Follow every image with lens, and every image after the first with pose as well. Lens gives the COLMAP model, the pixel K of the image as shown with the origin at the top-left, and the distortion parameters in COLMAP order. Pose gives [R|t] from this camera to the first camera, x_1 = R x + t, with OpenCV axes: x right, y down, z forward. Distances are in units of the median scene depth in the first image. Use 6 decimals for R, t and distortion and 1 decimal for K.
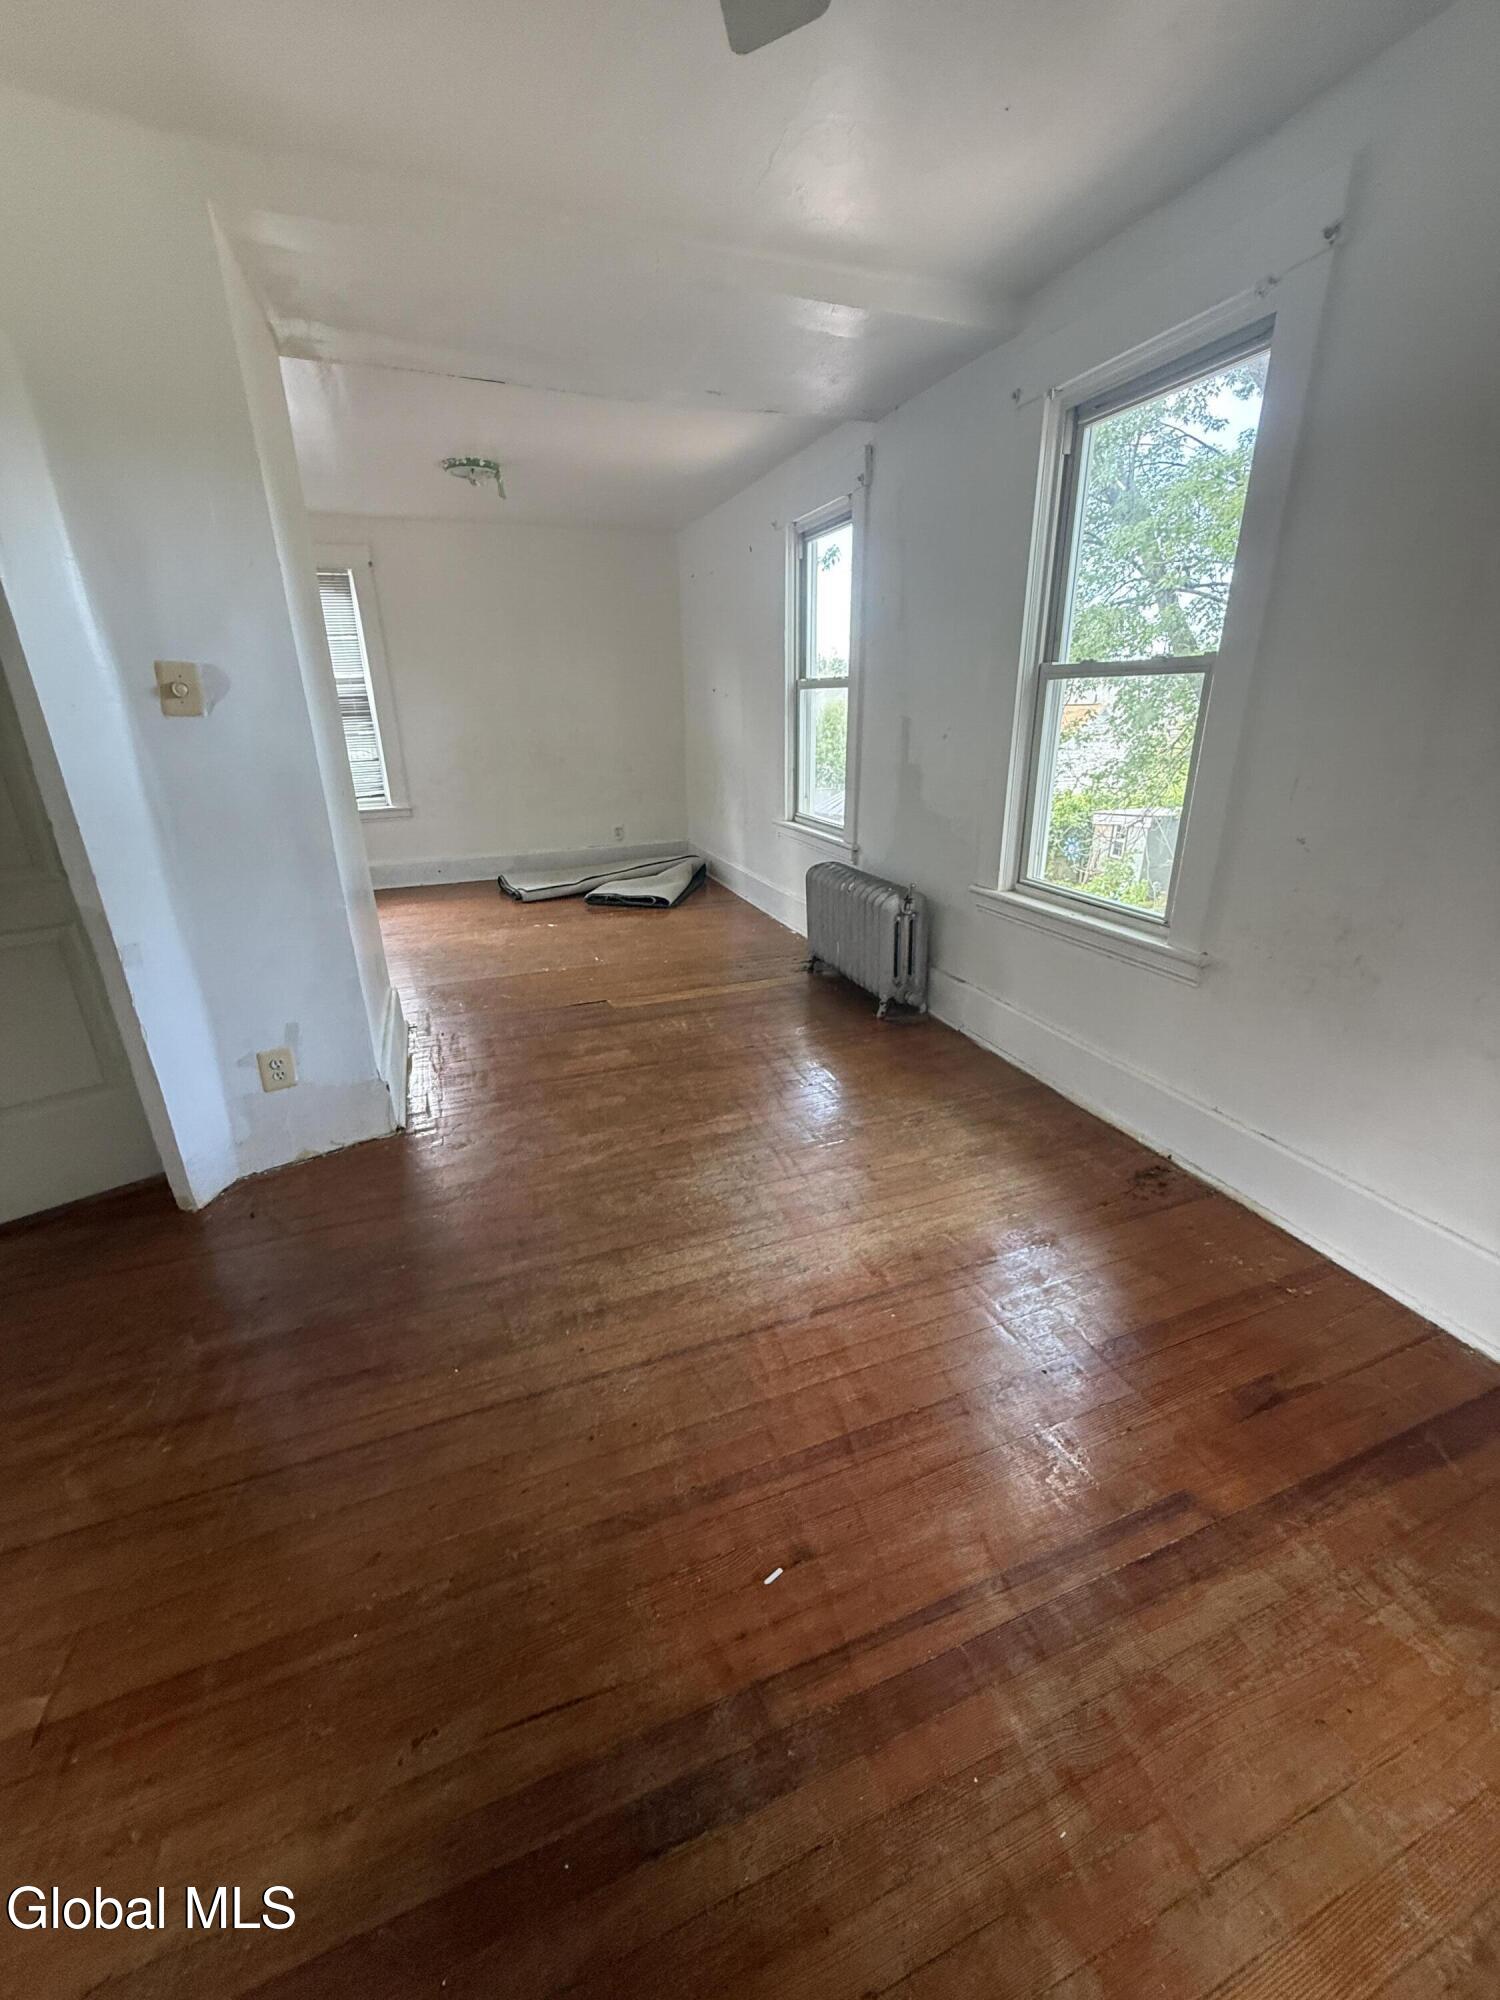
lens RADIAL K [[801.1, 0, 746.0], [0, 801.1, 1005.3], [0, 0, 1]] dist [-0.000341, 0.000134]
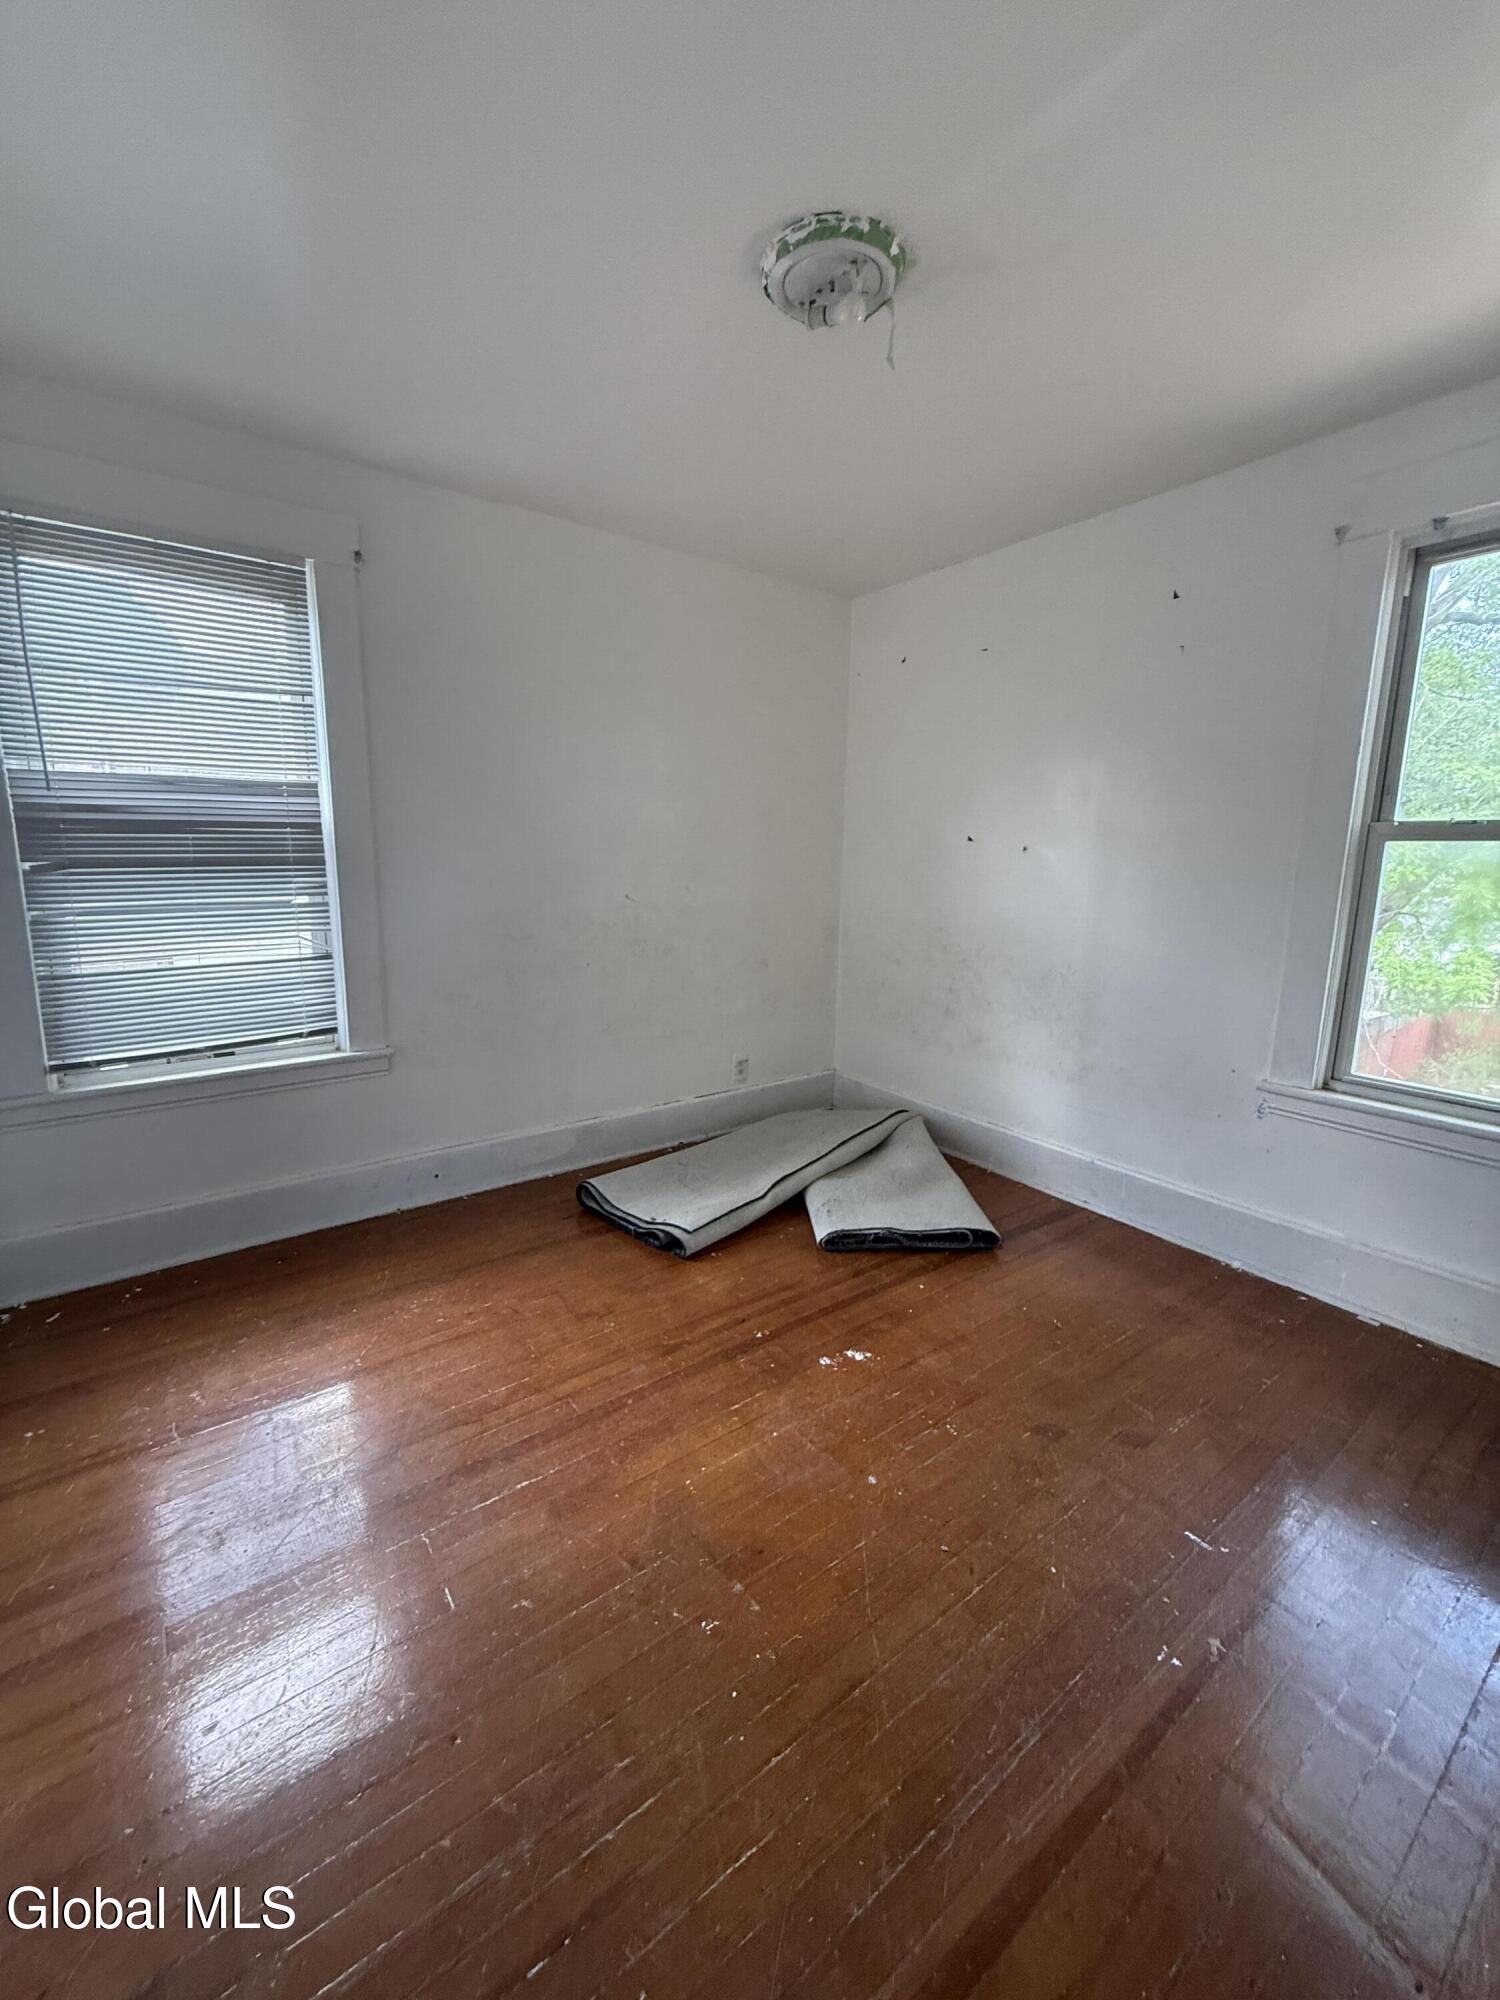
lens RADIAL K [[801.1, 0, 753.0], [0, 801.1, 1004.2], [0, 0, 1]] dist [-0.000341, 0.000134]
pose [[0.961062, -0.021597, 0.275489, -0.348278], [0.071427, 0.982477, -0.172155, -0.181897], [-0.266944, 0.185129, 0.945763, 0.502905]]
